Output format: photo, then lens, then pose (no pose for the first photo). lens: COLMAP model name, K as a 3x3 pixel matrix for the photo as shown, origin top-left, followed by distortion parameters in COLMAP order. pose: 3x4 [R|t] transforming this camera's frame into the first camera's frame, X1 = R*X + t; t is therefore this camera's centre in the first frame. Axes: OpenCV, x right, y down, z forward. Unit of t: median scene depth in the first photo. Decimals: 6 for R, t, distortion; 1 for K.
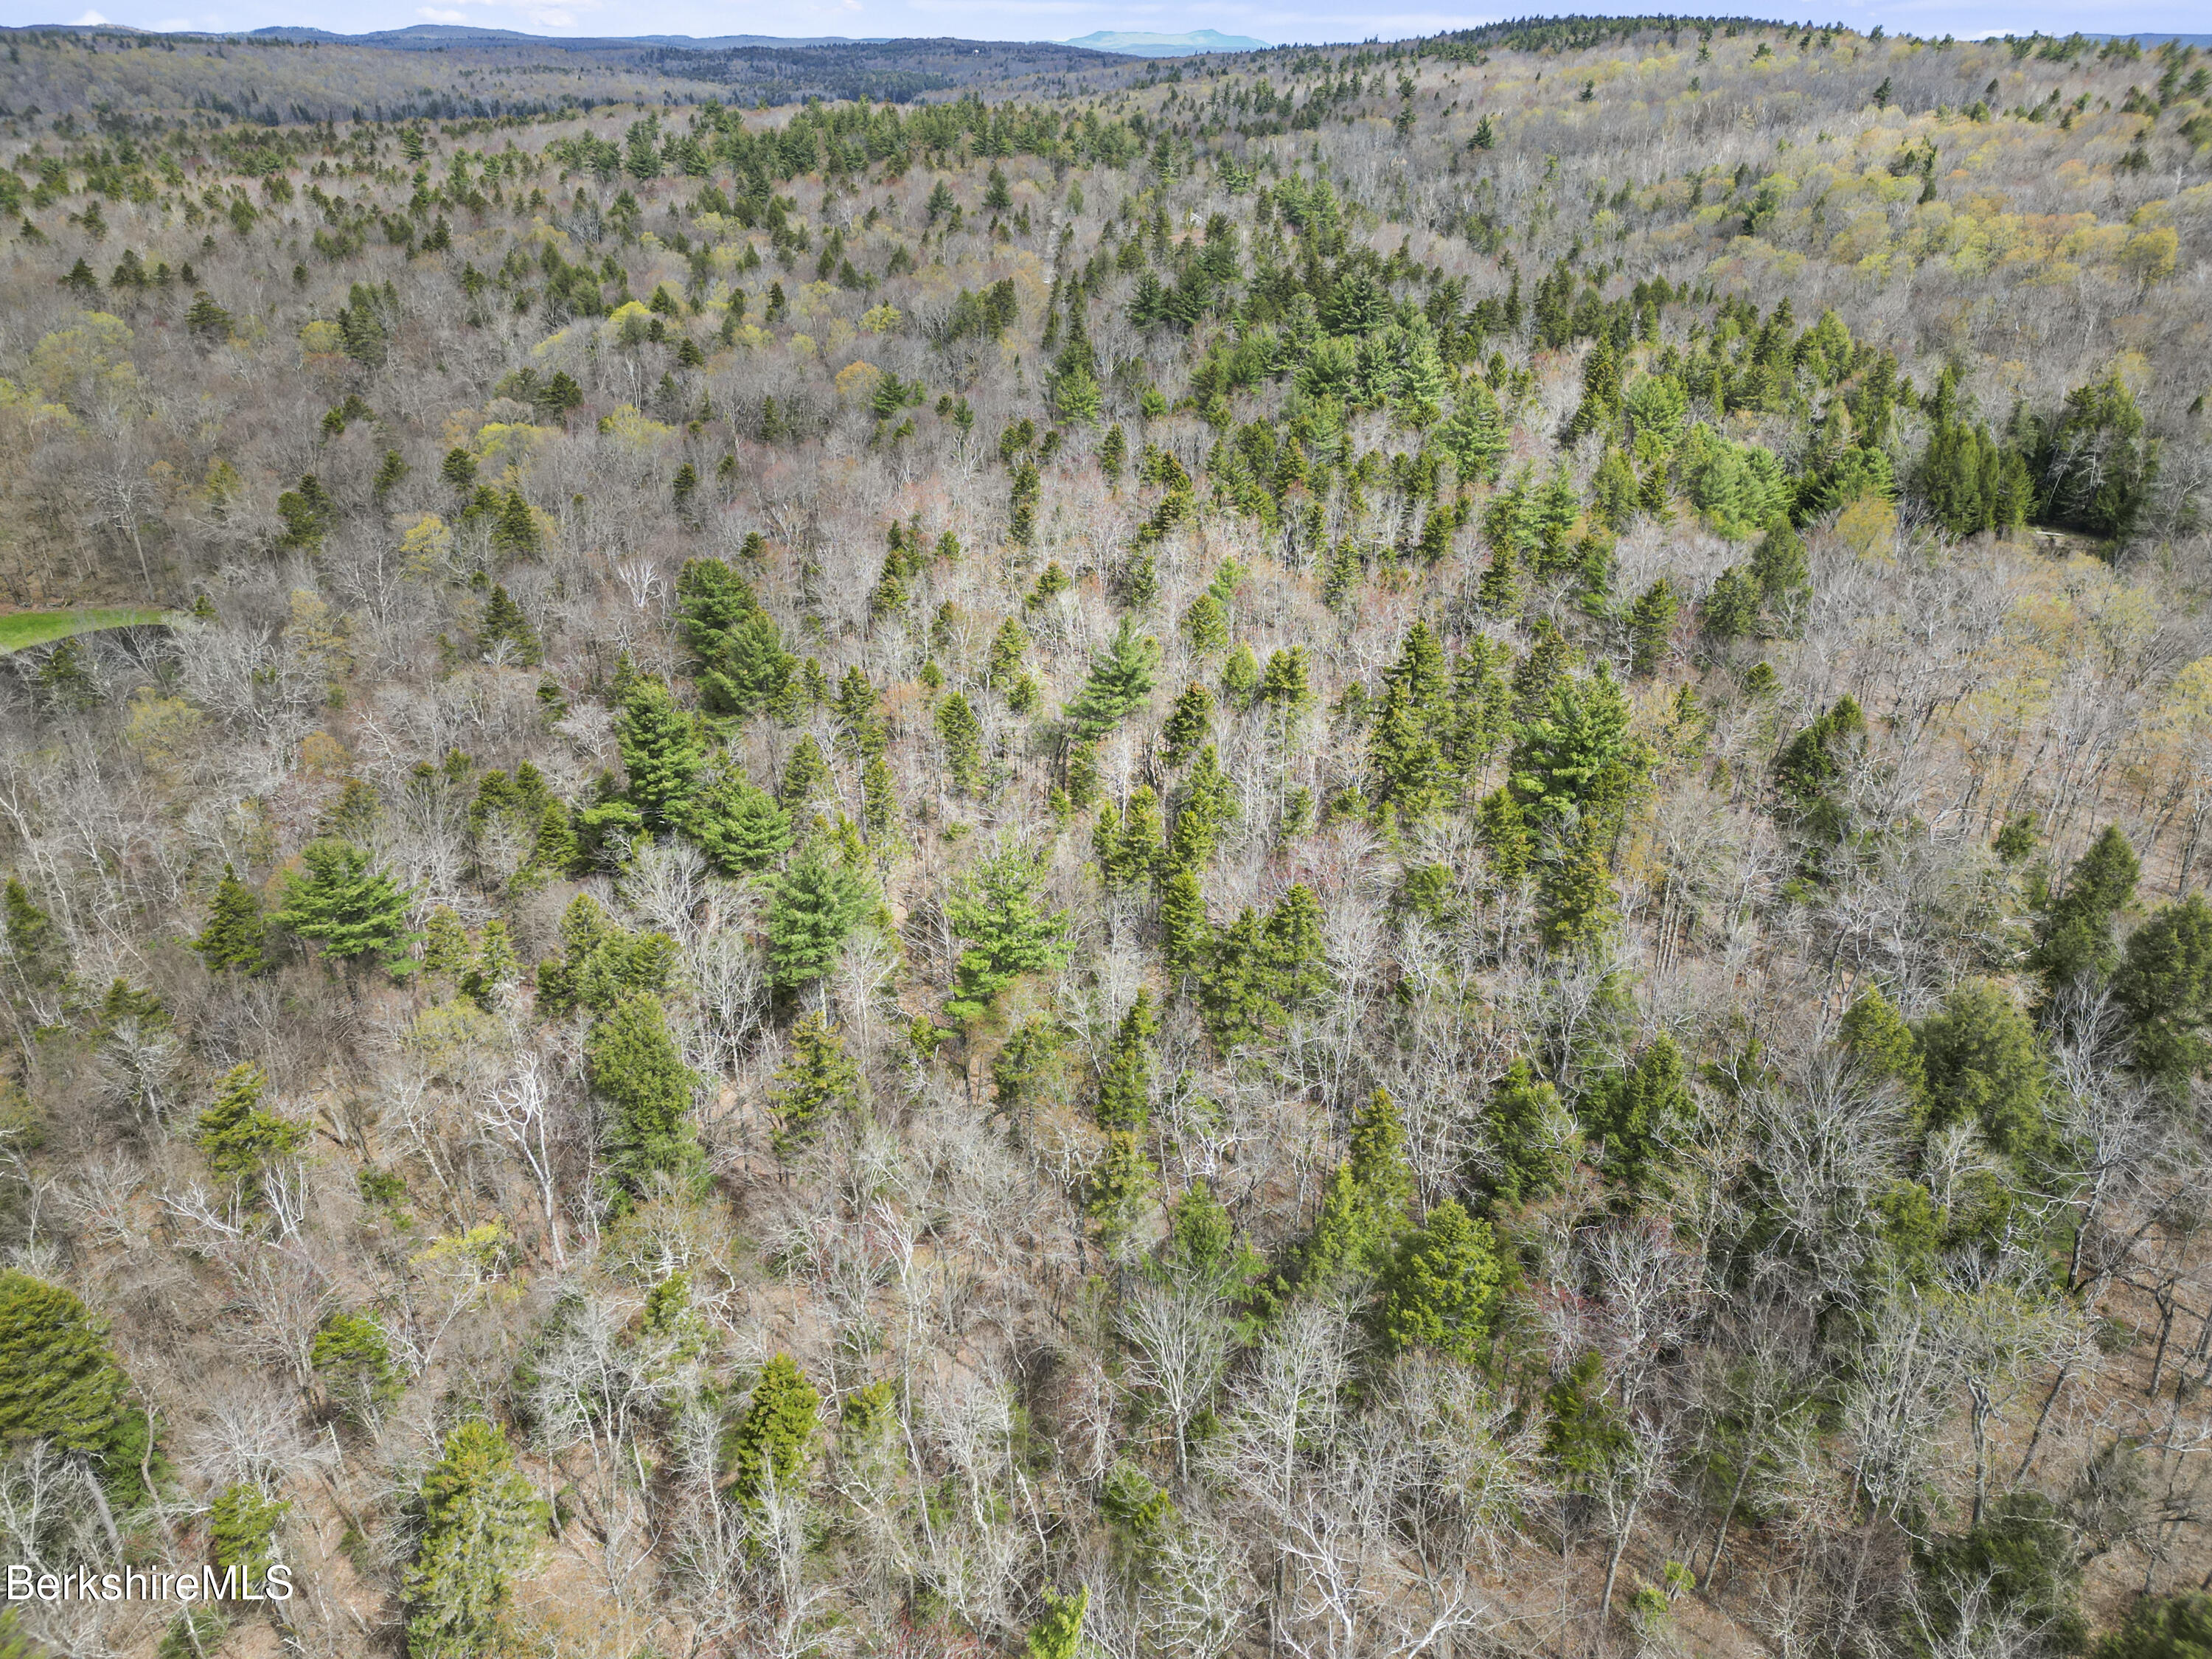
lens RADIAL K [[1573.4, 0, 1093.2], [0, 1573.4, 836.9], [0, 0, 1]] dist [0.061879, -0.050185]
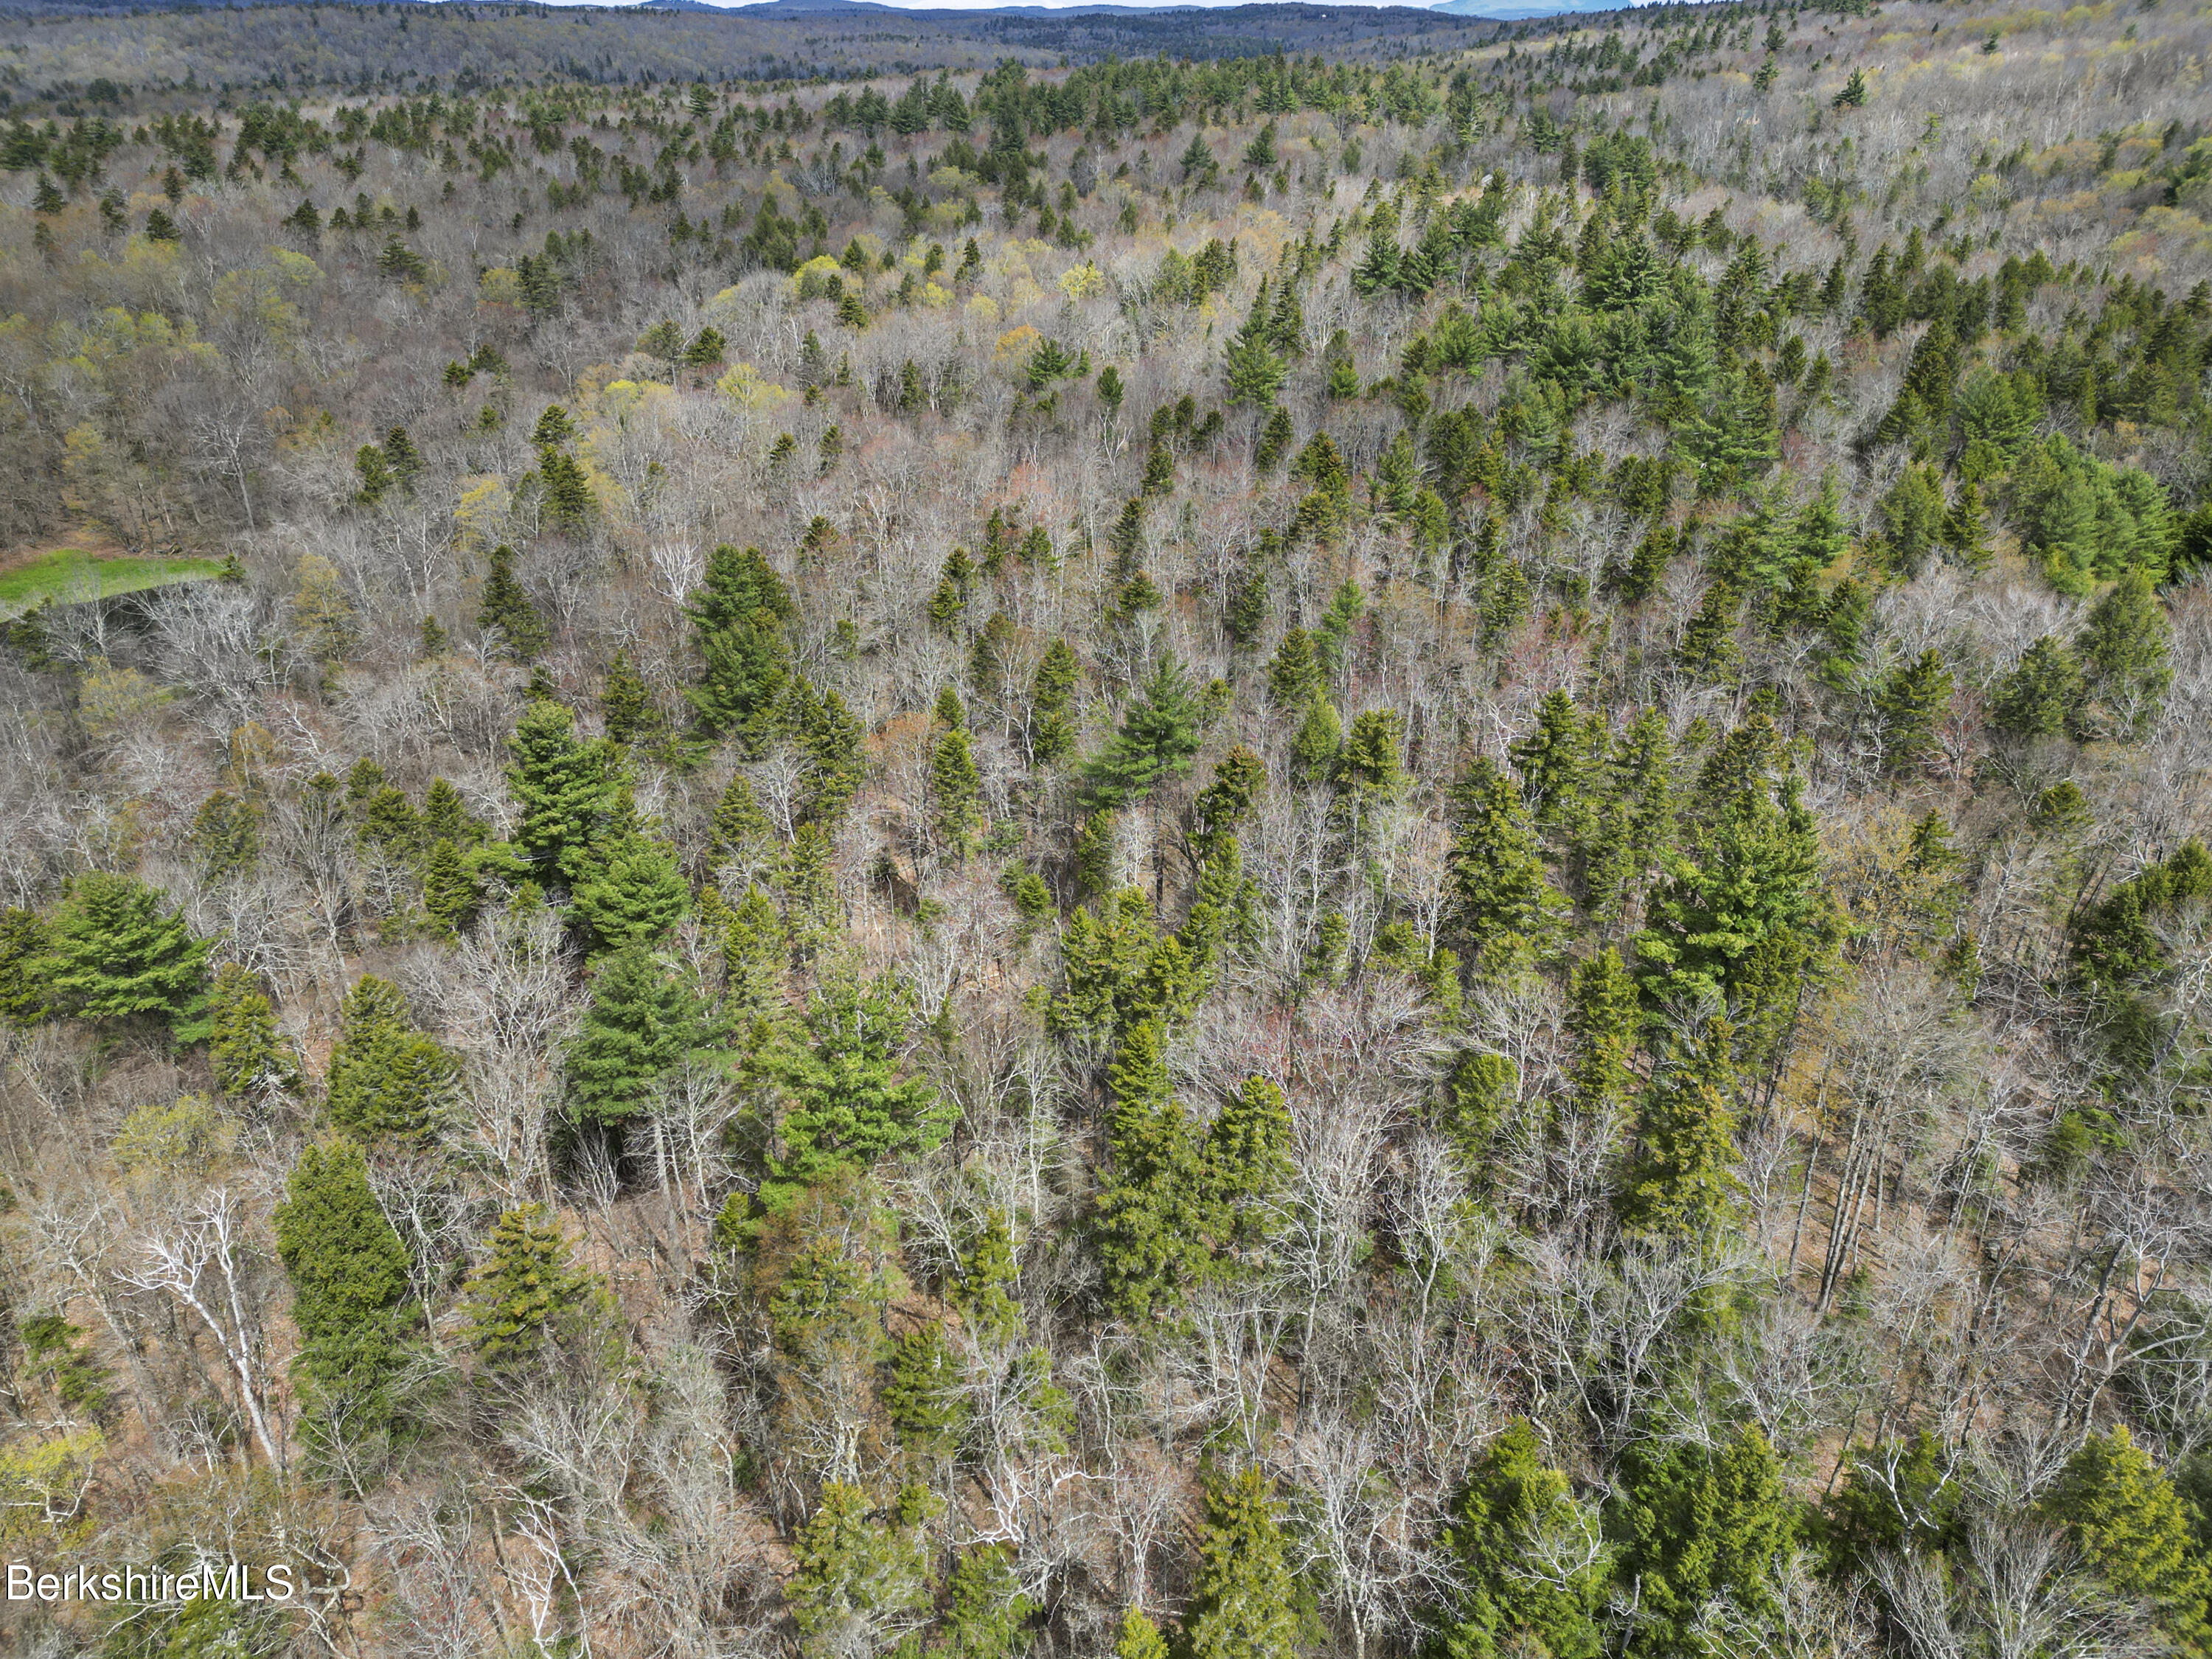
lens RADIAL K [[1573.4, 0, 1093.2], [0, 1573.4, 836.9], [0, 0, 1]] dist [0.061879, -0.050185]
pose [[0.978356, 0.090743, -0.185971, 0.097433], [-0.088395, 0.995866, 0.020894, -0.045457], [0.187098, -0.004003, 0.982333, 0.166063]]
